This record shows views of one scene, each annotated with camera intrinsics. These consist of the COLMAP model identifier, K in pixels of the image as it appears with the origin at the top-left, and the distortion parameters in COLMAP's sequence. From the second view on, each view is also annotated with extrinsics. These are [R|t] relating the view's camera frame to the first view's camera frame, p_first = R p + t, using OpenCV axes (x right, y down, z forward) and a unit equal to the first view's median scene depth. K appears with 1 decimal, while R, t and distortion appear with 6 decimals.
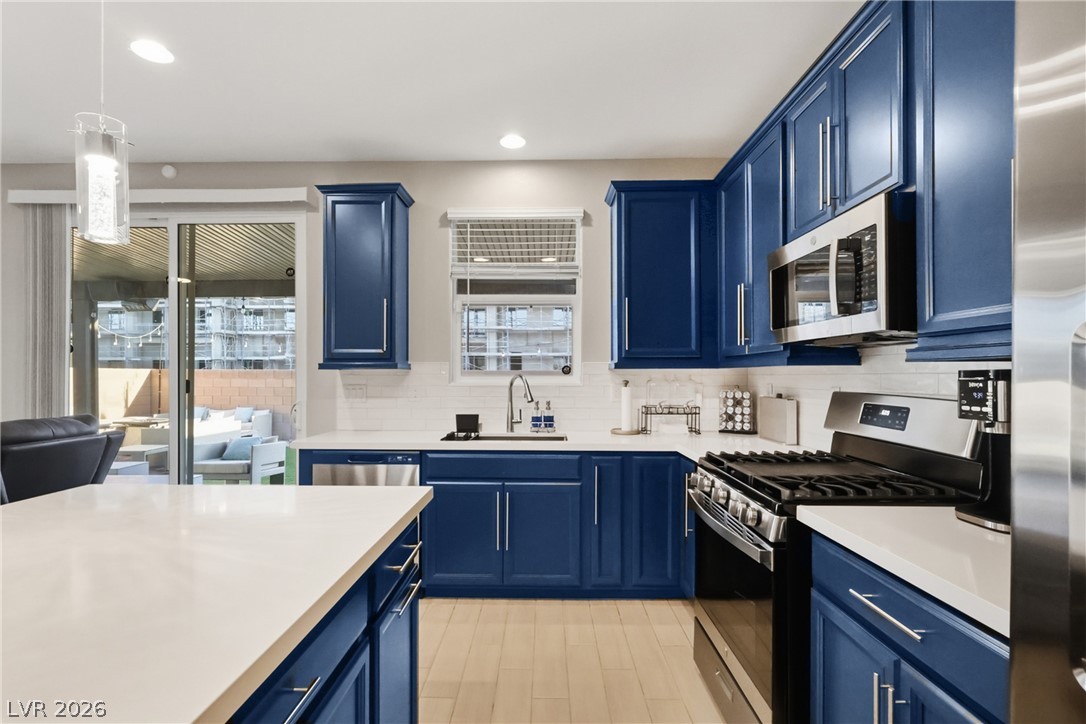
lens RADIAL K [[511.8, 0, 541.7], [0, 511.8, 372.8], [0, 0, 1]] dist [0.001412, 0.000076]
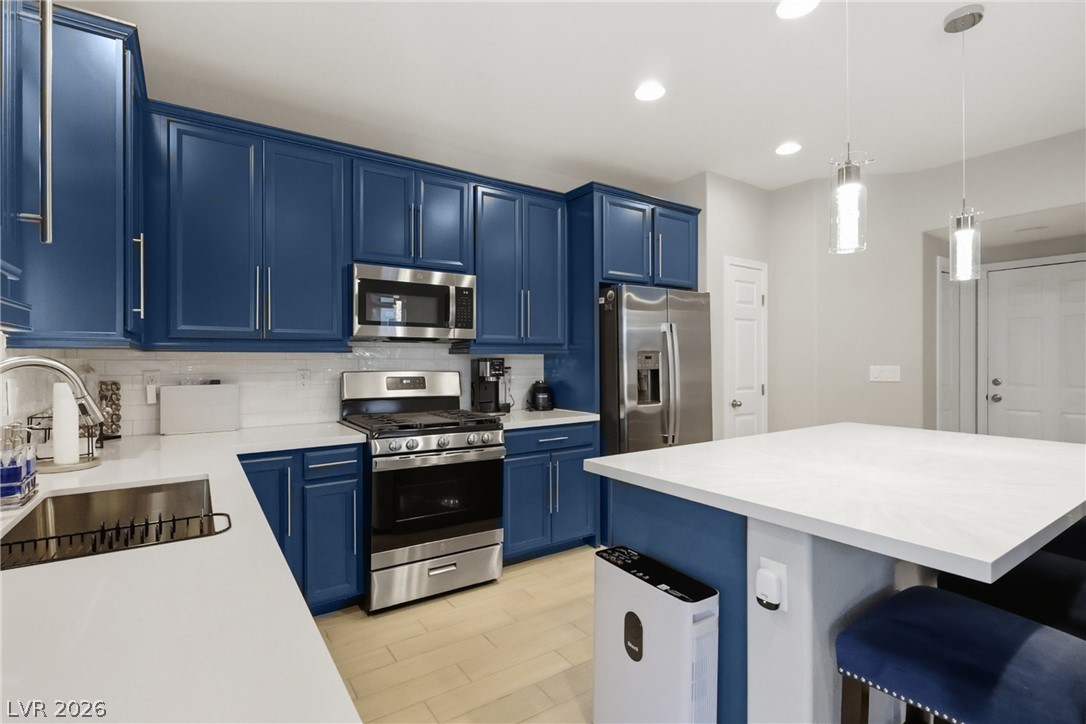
lens RADIAL K [[515.6, 0, 543.0], [0, 515.6, 362.0], [0, 0, 1]] dist [0.000277, -0.000215]
pose [[-0.571620, 0.000655, 0.820518, -0.576430], [-0.003371, 0.999989, -0.003147, 0.008408], [-0.820512, -0.004565, -0.571612, 0.895119]]
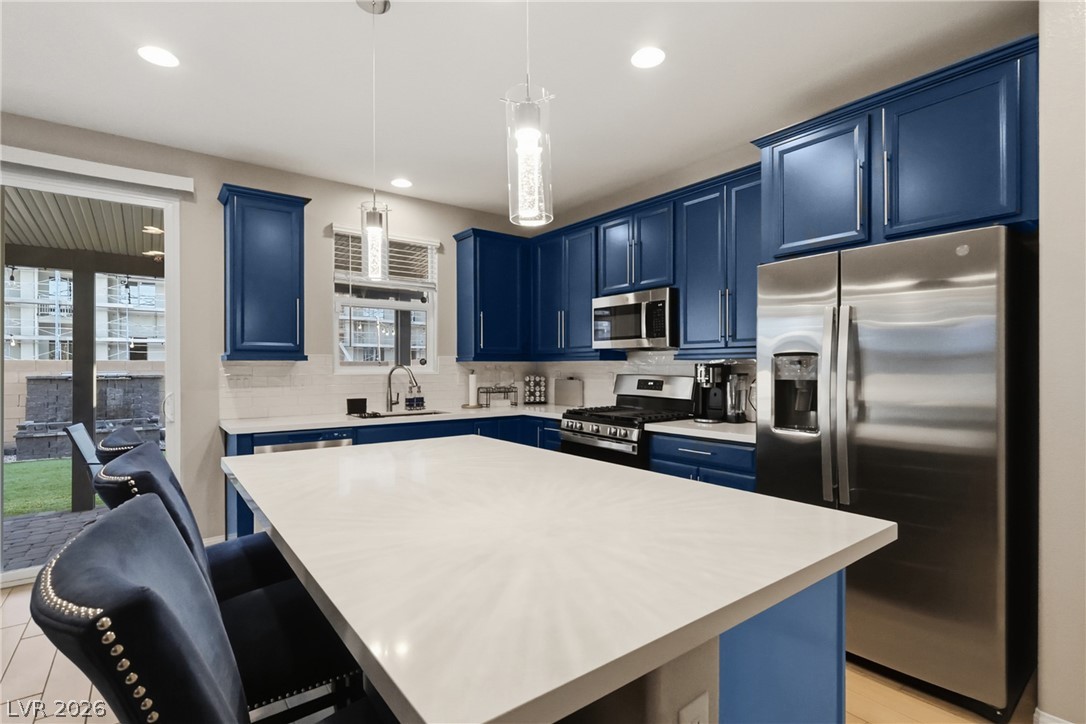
lens RADIAL K [[515.6, 0, 543.0], [0, 515.6, 362.0], [0, 0, 1]] dist [0.000277, -0.000215]
pose [[0.781176, 0.005239, 0.624289, -0.560170], [-0.002745, 0.999984, -0.004957, 0.000170], [-0.624305, 0.002159, 0.781178, -0.217974]]
